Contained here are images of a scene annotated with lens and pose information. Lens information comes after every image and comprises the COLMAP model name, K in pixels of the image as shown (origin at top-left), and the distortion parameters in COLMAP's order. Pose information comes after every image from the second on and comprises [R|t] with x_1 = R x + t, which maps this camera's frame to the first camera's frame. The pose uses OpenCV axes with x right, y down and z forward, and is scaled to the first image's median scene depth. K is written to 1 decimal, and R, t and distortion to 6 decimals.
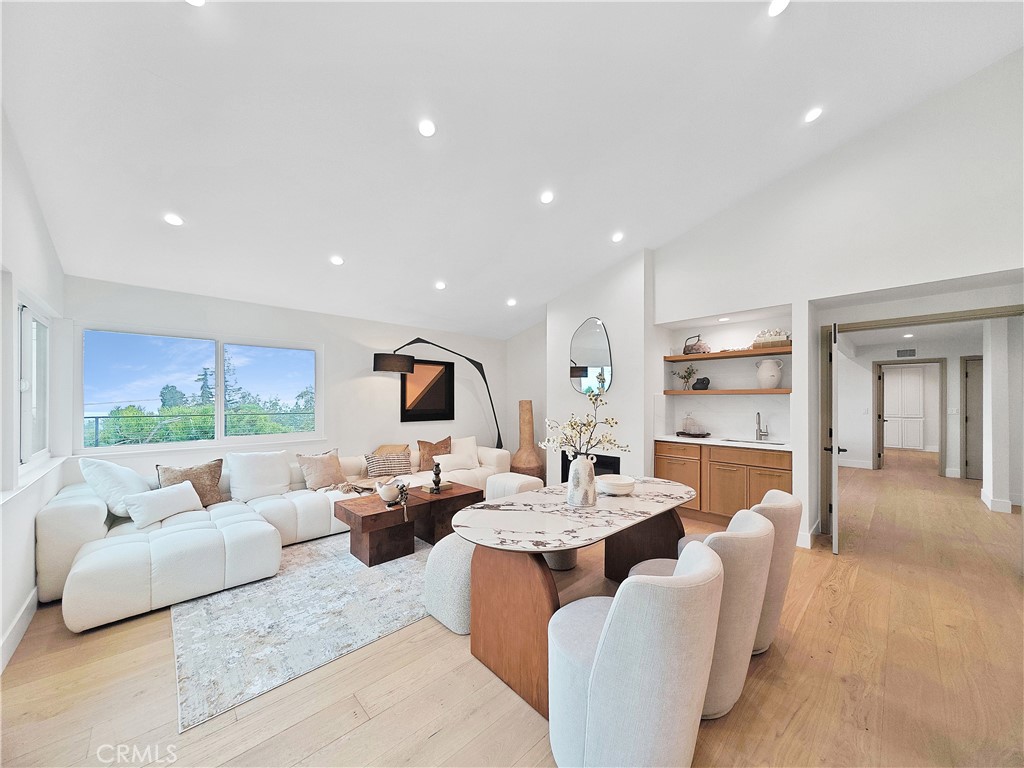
lens RADIAL K [[379.8, 0, 512.1], [0, 379.8, 393.5], [0, 0, 1]] dist [0.011242, -0.000102]
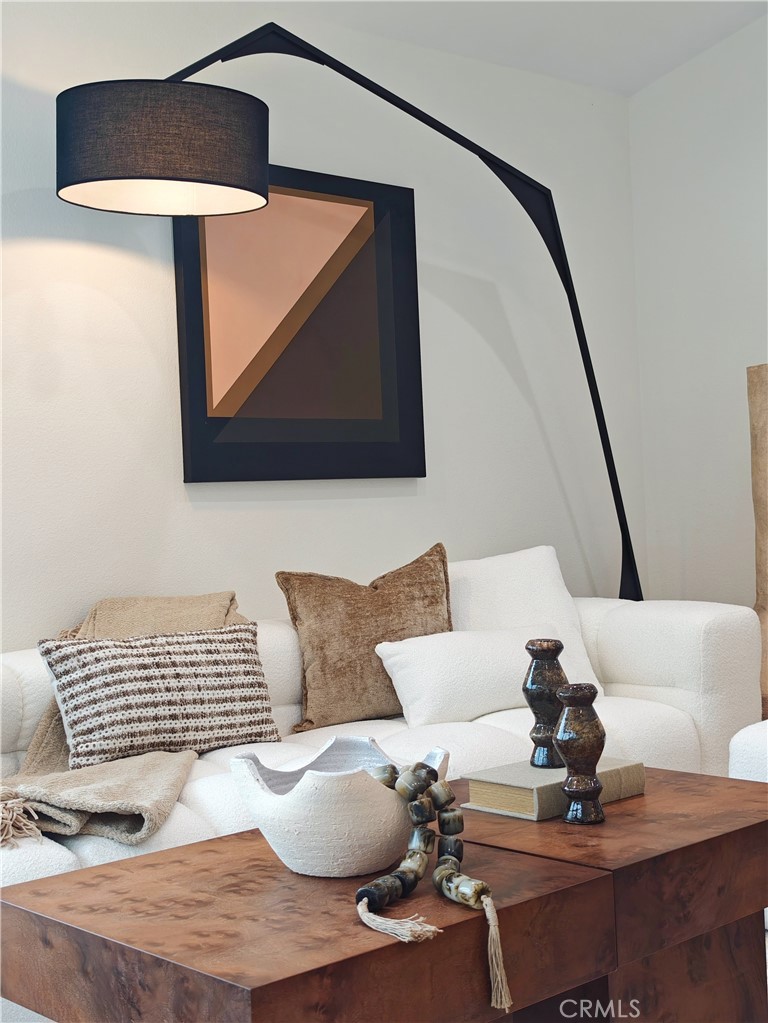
lens RADIAL K [[1408.6, 0, 383.2], [0, 1408.6, 511.4], [0, 0, 1]] dist [0.083559, 0.000000]
pose [[0.999233, -0.039019, -0.003385, -0.197538], [0.039069, 0.999104, 0.016269, 0.085616], [0.002747, -0.016388, 0.999862, 0.290577]]
